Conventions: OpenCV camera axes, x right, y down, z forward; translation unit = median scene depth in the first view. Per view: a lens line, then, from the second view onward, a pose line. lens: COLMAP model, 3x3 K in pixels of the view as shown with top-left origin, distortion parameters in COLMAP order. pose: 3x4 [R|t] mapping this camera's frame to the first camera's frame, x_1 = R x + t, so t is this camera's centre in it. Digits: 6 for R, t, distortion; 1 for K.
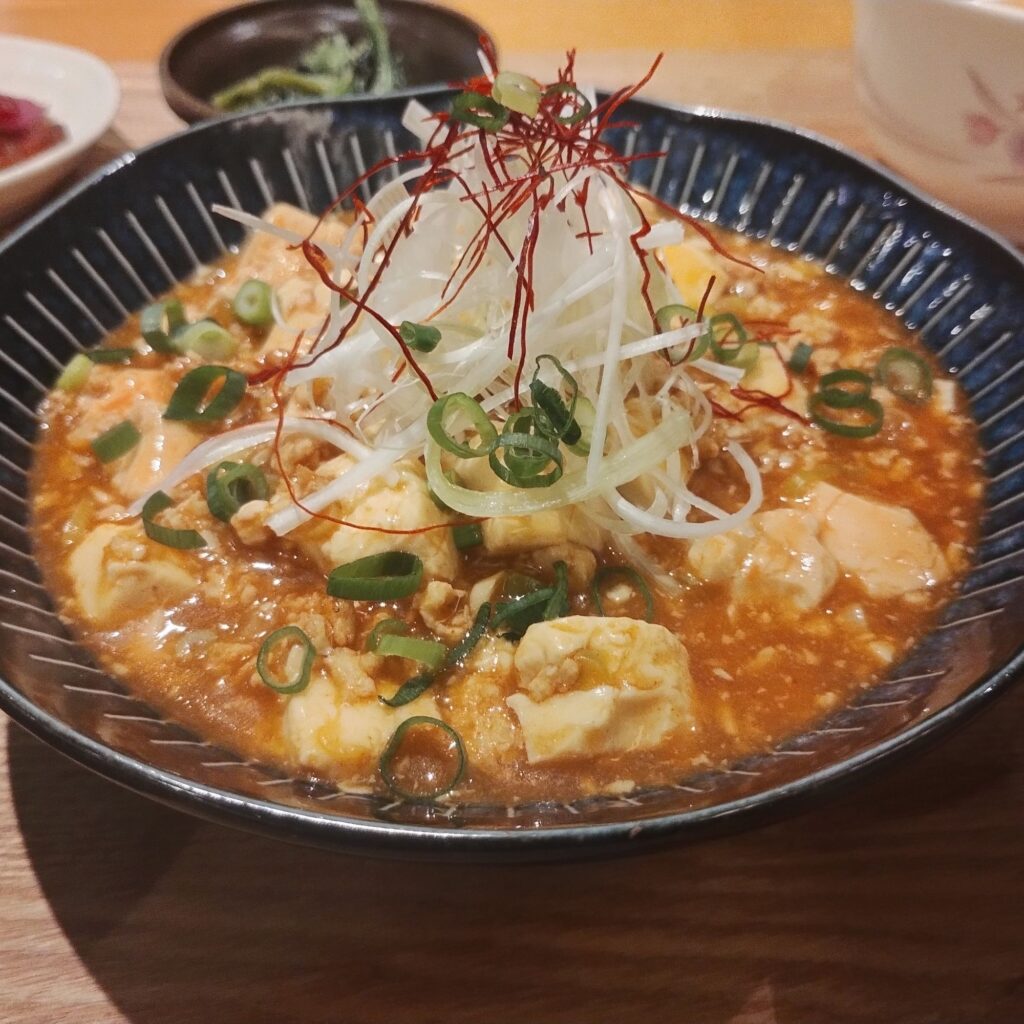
lens RADIAL K [[1144.8, 0, 535.9], [0, 1144.8, 530.2], [0, 0, 1]] dist [0.024317, 0.000000]
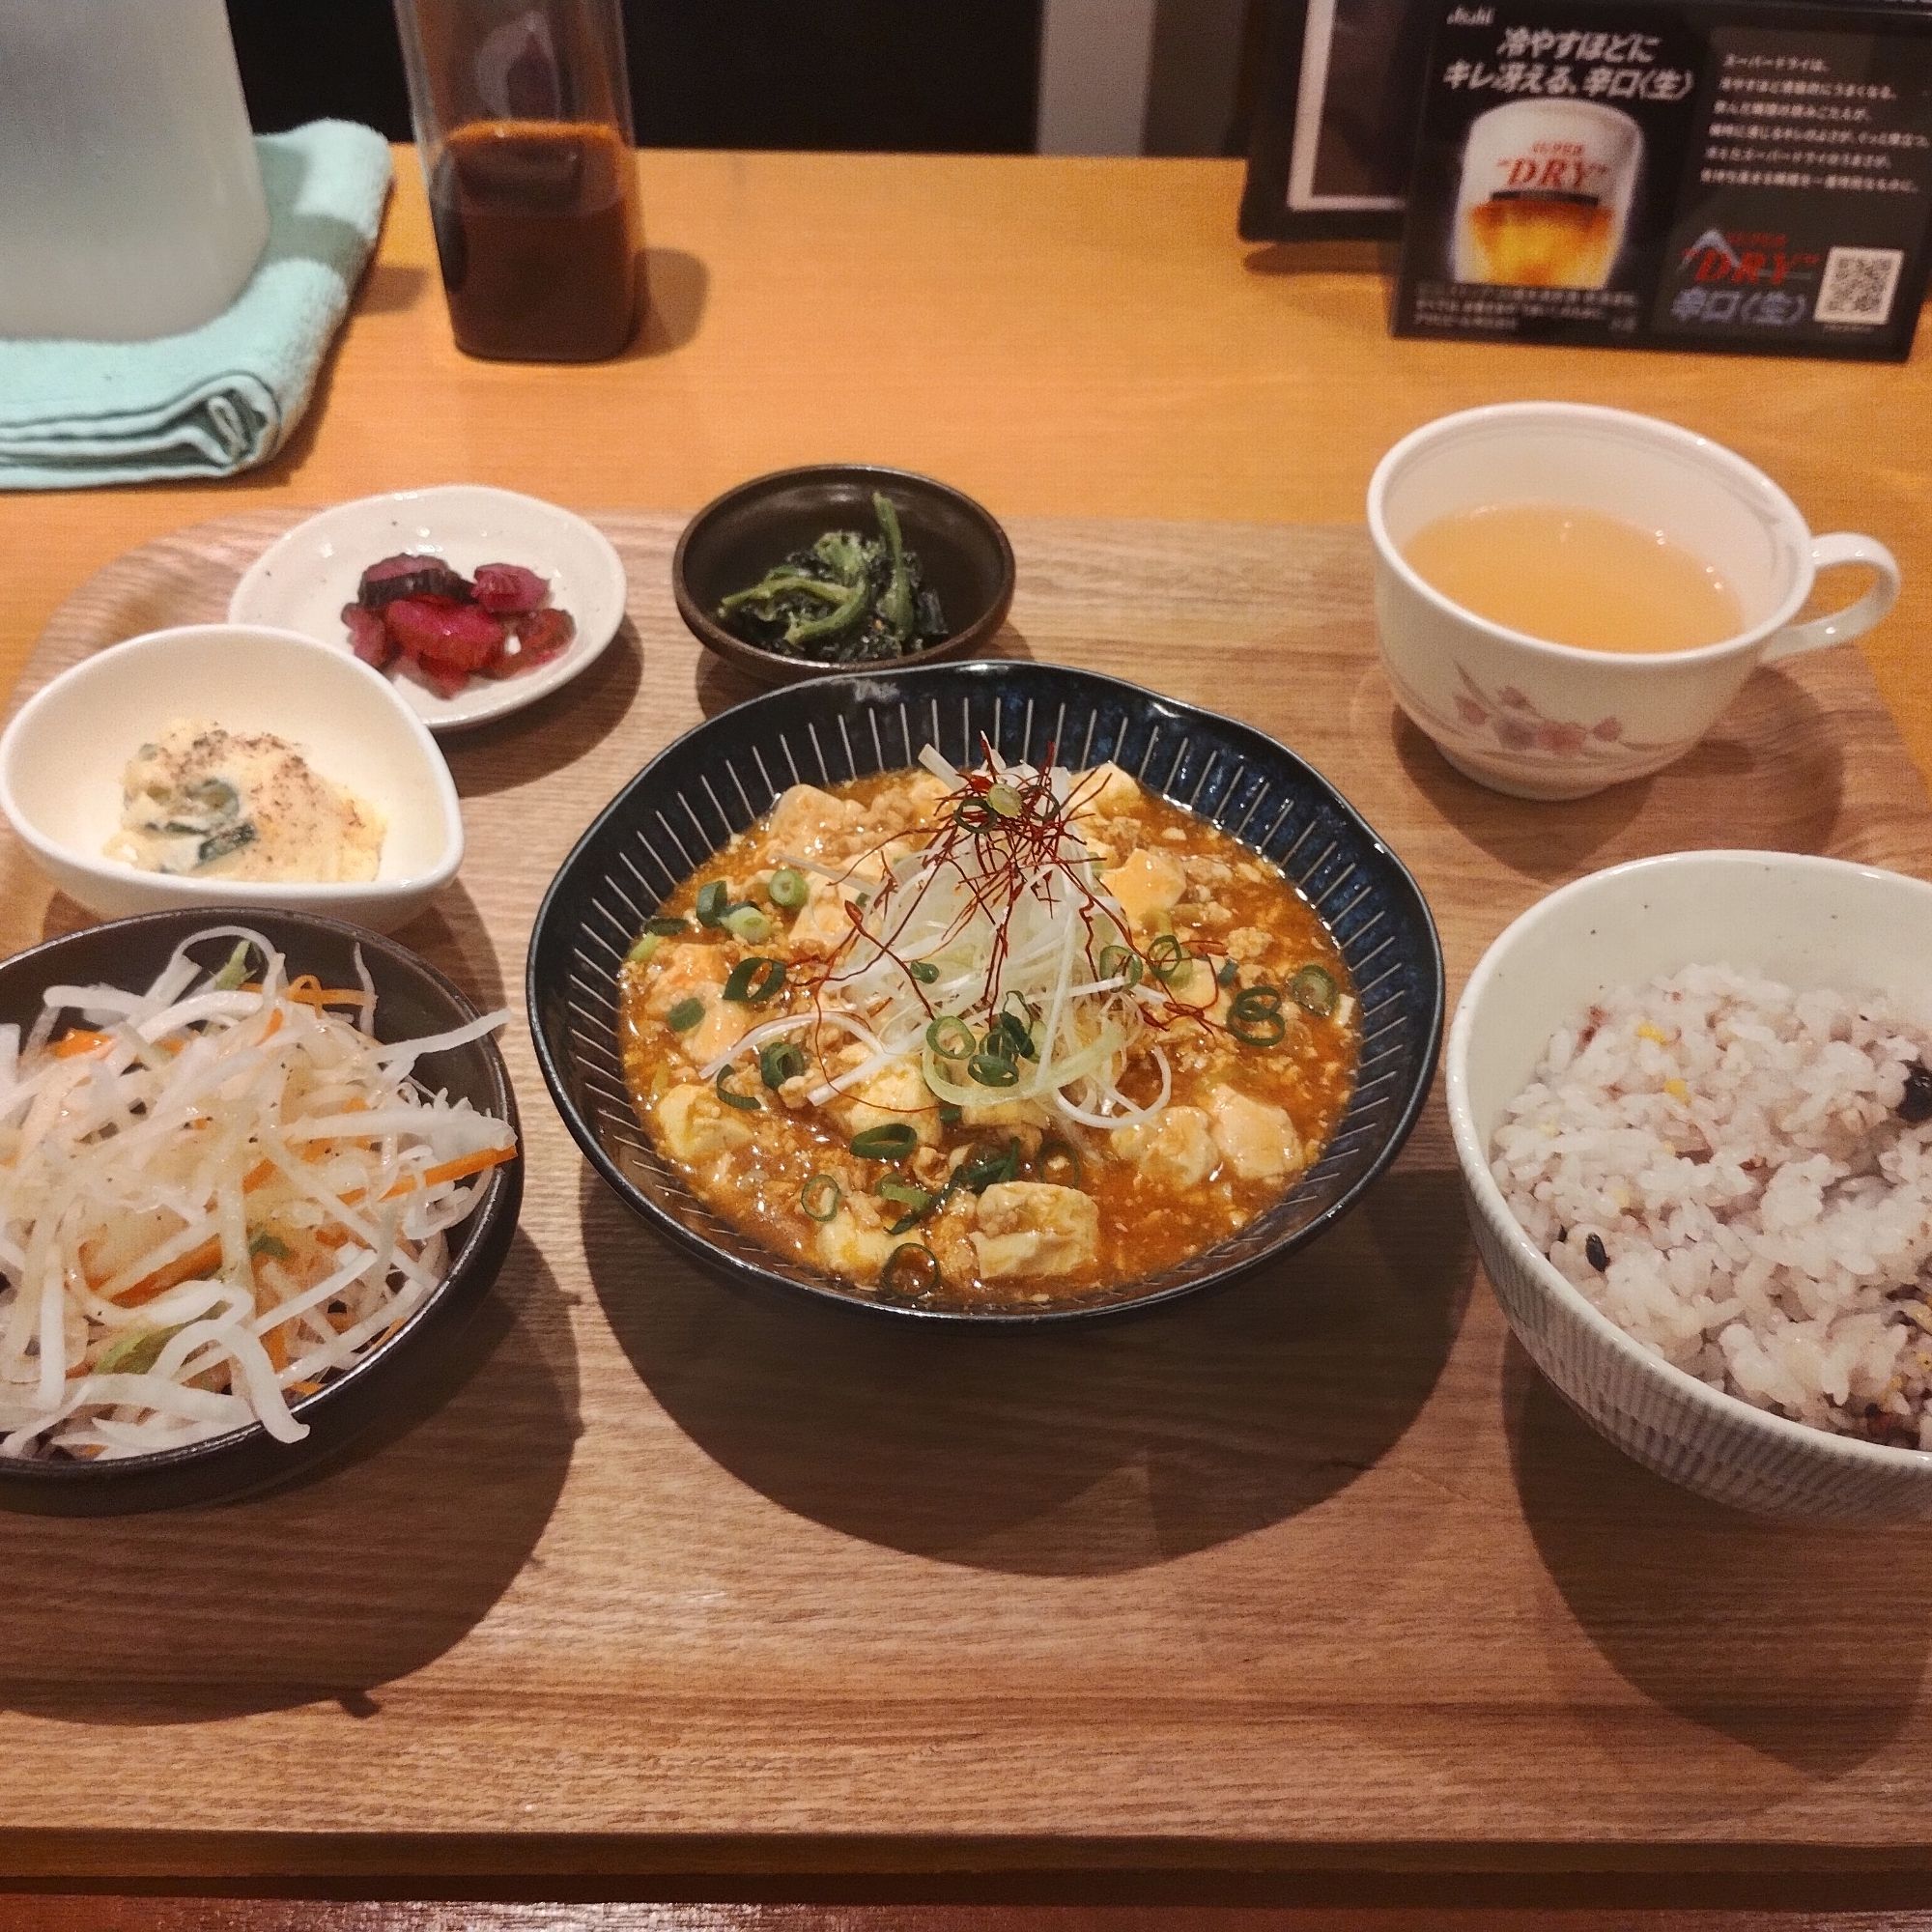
lens RADIAL K [[2160.0, 0, 973.6], [0, 2160.0, 958.4], [0, 0, 1]] dist [0.024317, 0.000000]
pose [[0.996629, 0.060455, -0.055463, 0.101069], [-0.058492, 0.997626, 0.036353, -0.277358], [0.057529, -0.032987, 0.997799, -1.581237]]
